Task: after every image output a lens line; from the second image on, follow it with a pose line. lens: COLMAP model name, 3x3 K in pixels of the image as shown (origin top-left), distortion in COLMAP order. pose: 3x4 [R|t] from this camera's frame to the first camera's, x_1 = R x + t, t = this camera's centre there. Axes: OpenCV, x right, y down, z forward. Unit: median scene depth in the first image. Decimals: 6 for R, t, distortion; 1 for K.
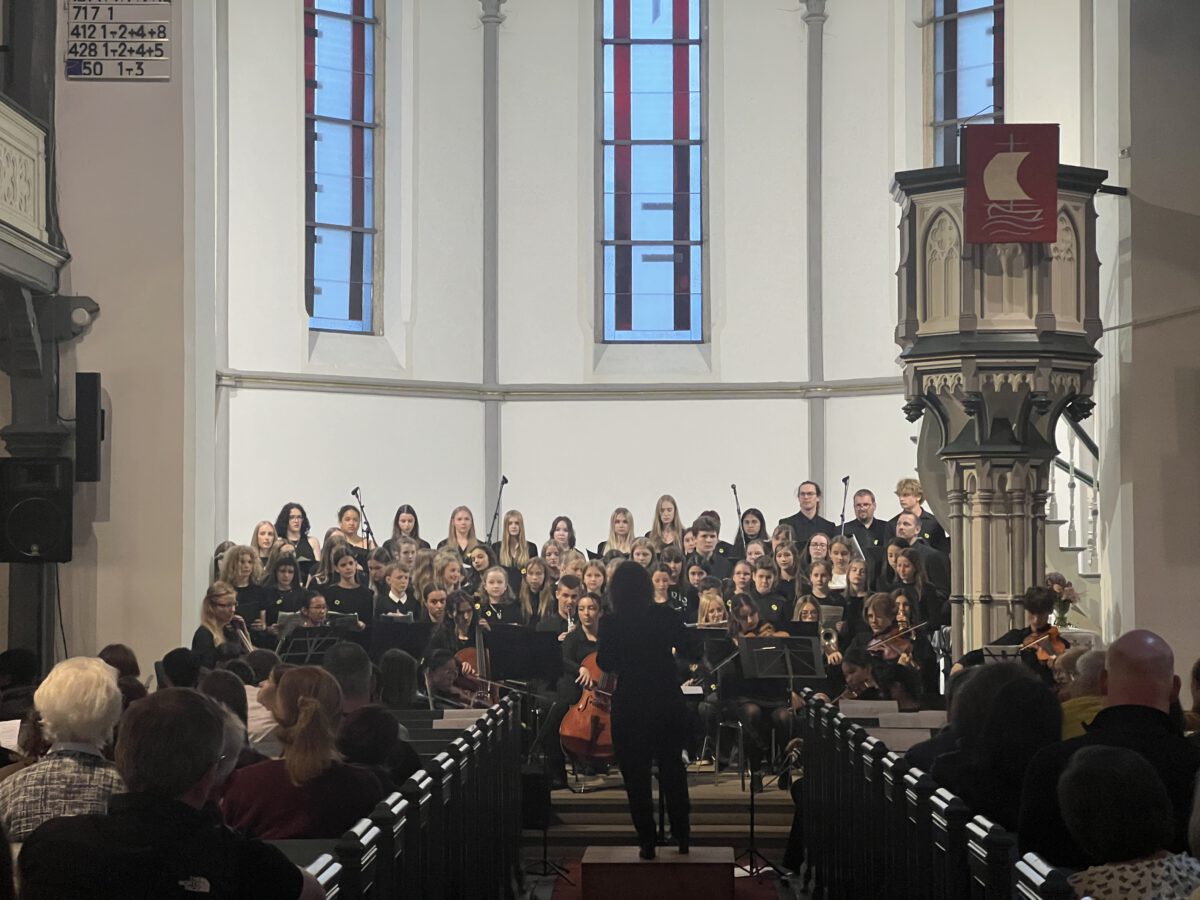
lens RADIAL K [[2711.8, 0, 596.8], [0, 2711.8, 444.1], [0, 0, 1]] dist [0.192529, 0.000000]
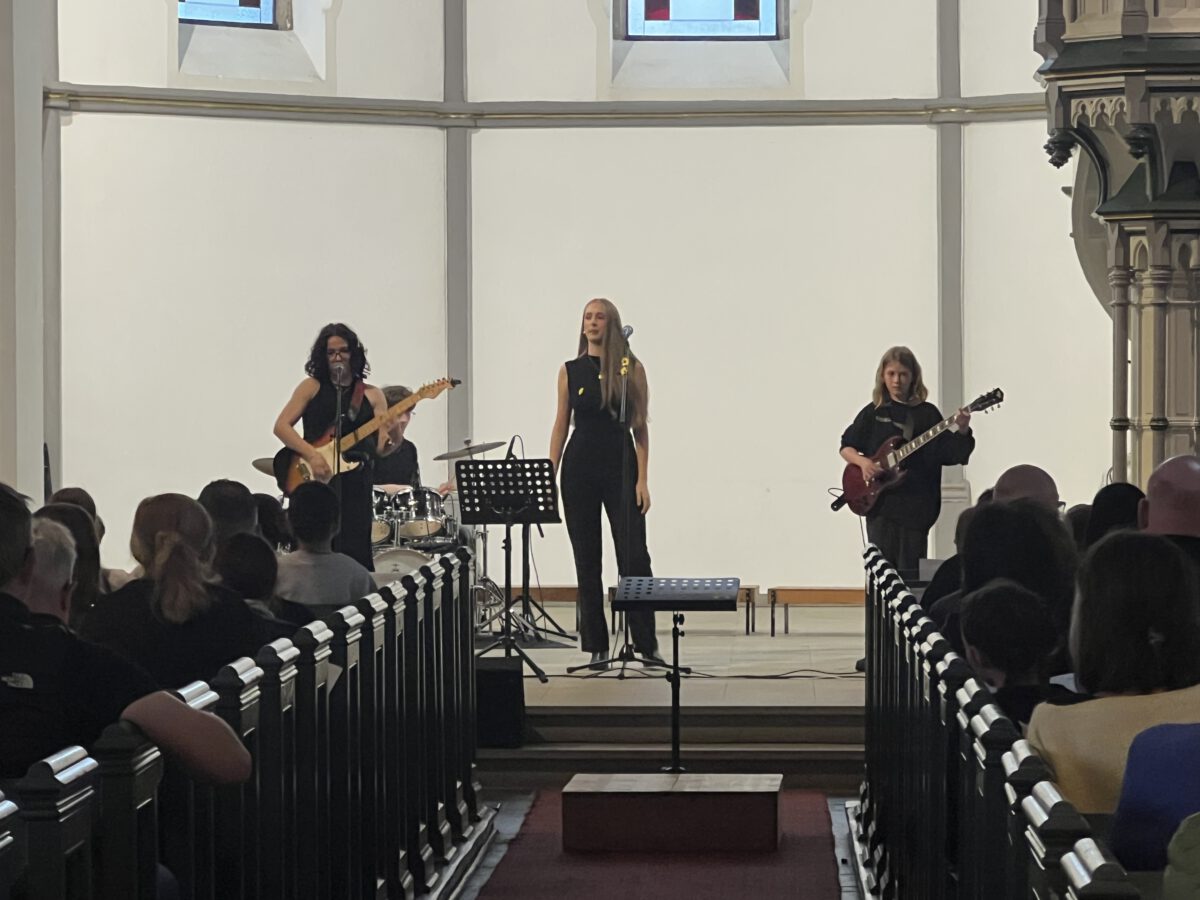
lens RADIAL K [[4640.7, 0, 571.3], [0, 4640.7, 385.7], [0, 0, 1]] dist [0.295589, 0.000000]
pose [[0.999768, 0.000232, -0.021543, 0.018737], [0.000740, 0.998982, 0.045097, -0.006072], [0.021532, -0.045103, 0.998750, -0.179349]]
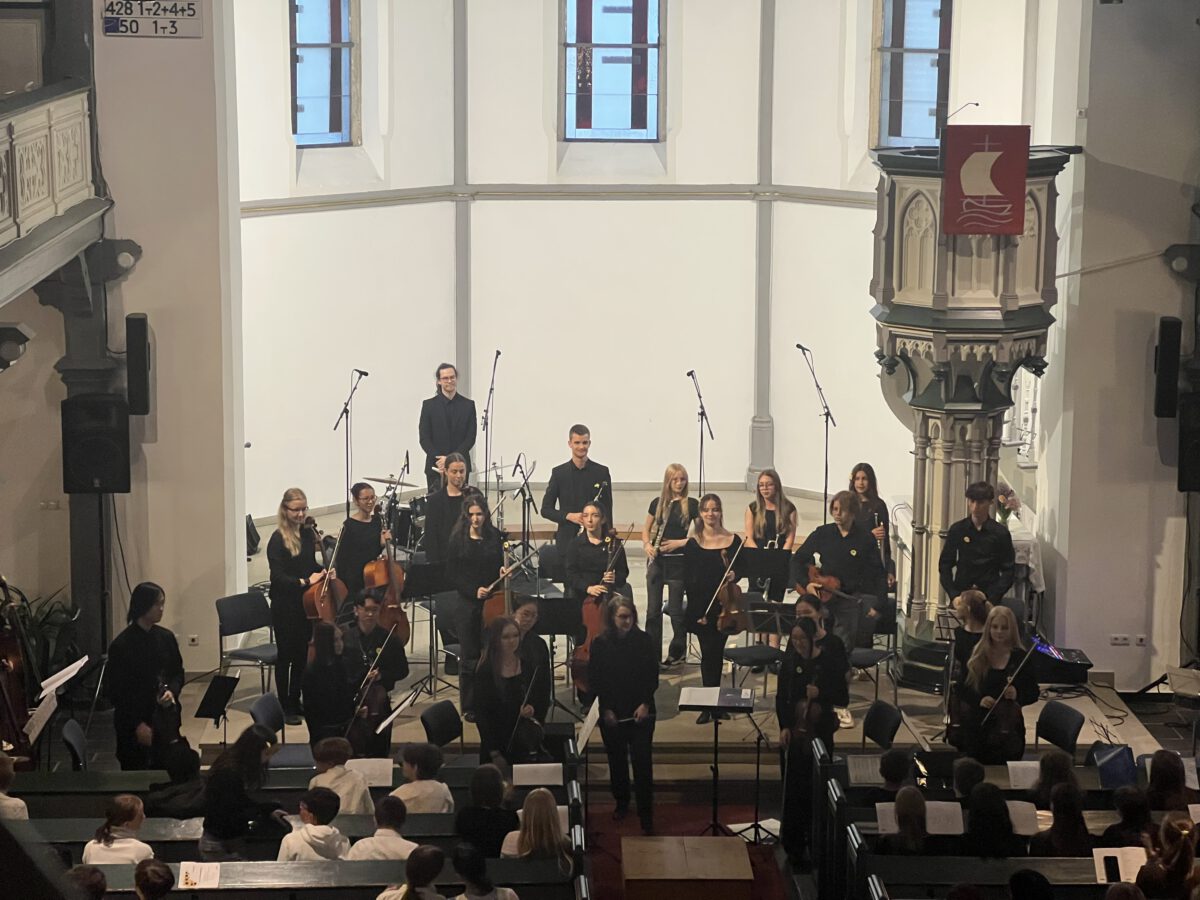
lens RADIAL K [[2711.8, 0, 586.5], [0, 2711.8, 429.5], [0, 0, 1]] dist [0.192529, 0.000000]
pose [[0.998465, -0.000920, 0.055384, -0.067641], [-0.011561, 0.974383, 0.224598, -0.233267], [-0.054172, -0.224893, 0.972876, -0.085469]]
